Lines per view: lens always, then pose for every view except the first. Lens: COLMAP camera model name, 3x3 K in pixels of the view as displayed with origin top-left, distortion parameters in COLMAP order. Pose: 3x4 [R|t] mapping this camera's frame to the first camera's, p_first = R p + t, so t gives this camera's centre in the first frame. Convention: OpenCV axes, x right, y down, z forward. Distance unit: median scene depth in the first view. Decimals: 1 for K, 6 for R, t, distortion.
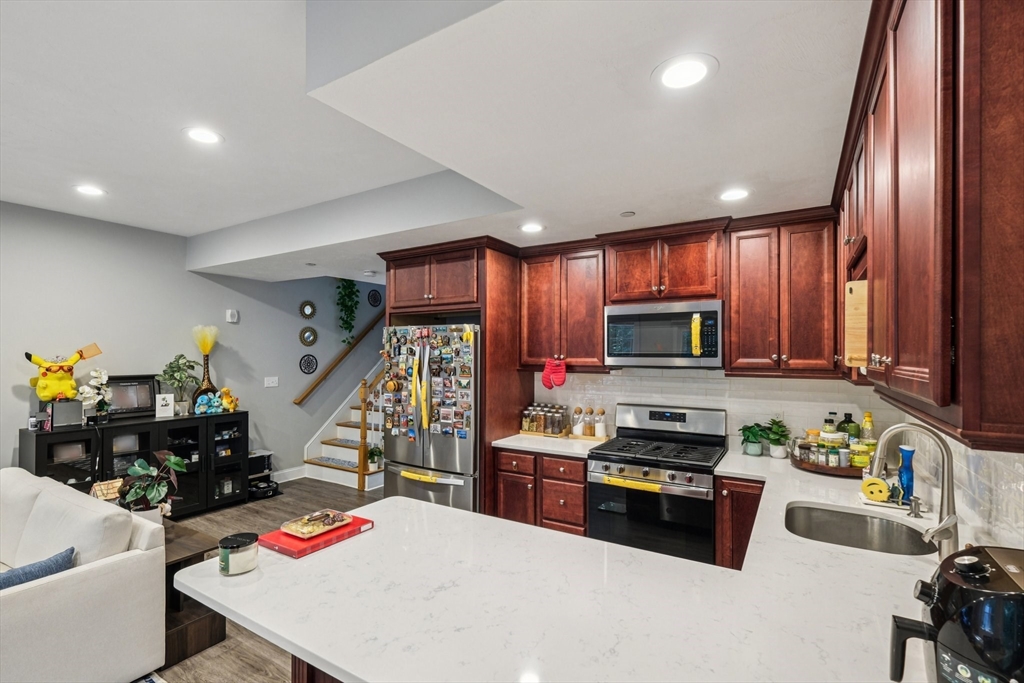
lens RADIAL K [[469.1, 0, 502.6], [0, 469.1, 352.3], [0, 0, 1]] dist [-0.000098, -0.000333]
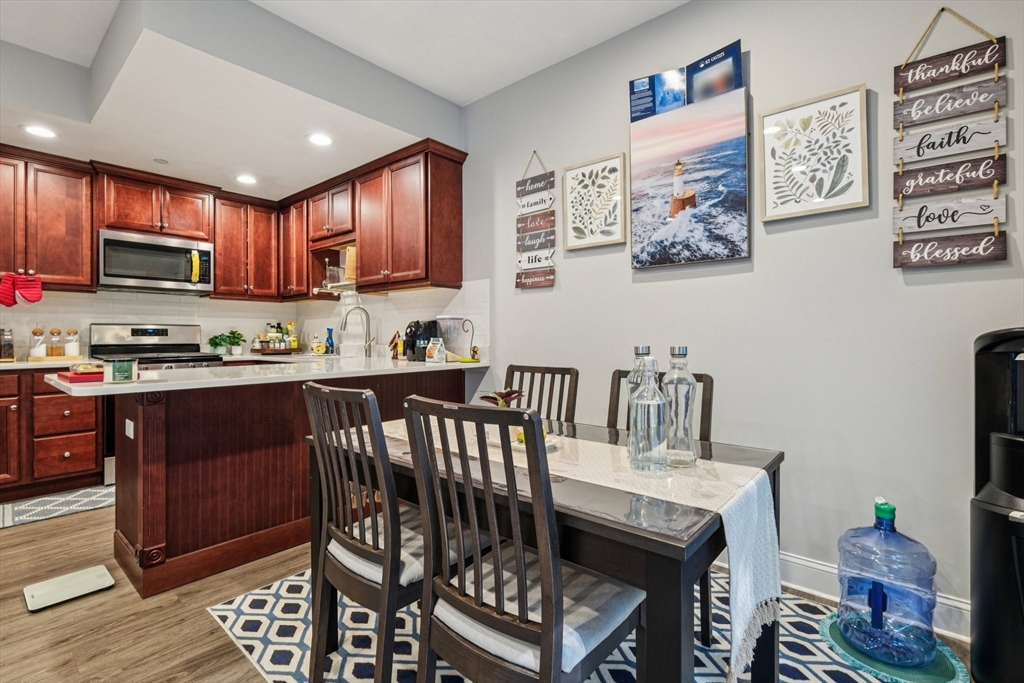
lens RADIAL K [[469.1, 0, 514.8], [0, 469.1, 333.4], [0, 0, 1]] dist [-0.000098, -0.000333]
pose [[0.145223, 0.003742, 0.989392, -0.685133], [-0.002889, 0.999990, -0.003358, 0.137261], [-0.989395, -0.002371, 0.145232, -0.096563]]
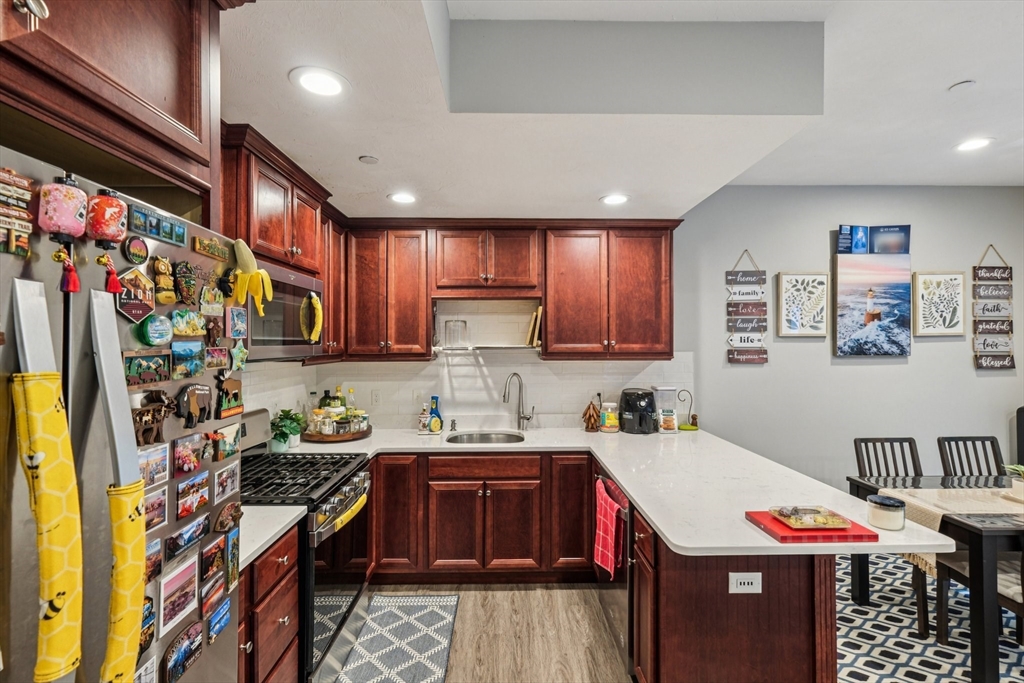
lens RADIAL K [[469.1, 0, 510.1], [0, 469.1, 345.6], [0, 0, 1]] dist [-0.000098, -0.000333]
pose [[-0.541188, -0.005454, 0.840884, -0.420557], [-0.001571, 0.999984, 0.005475, 0.006000], [-0.840900, 0.001642, -0.541188, 1.003362]]
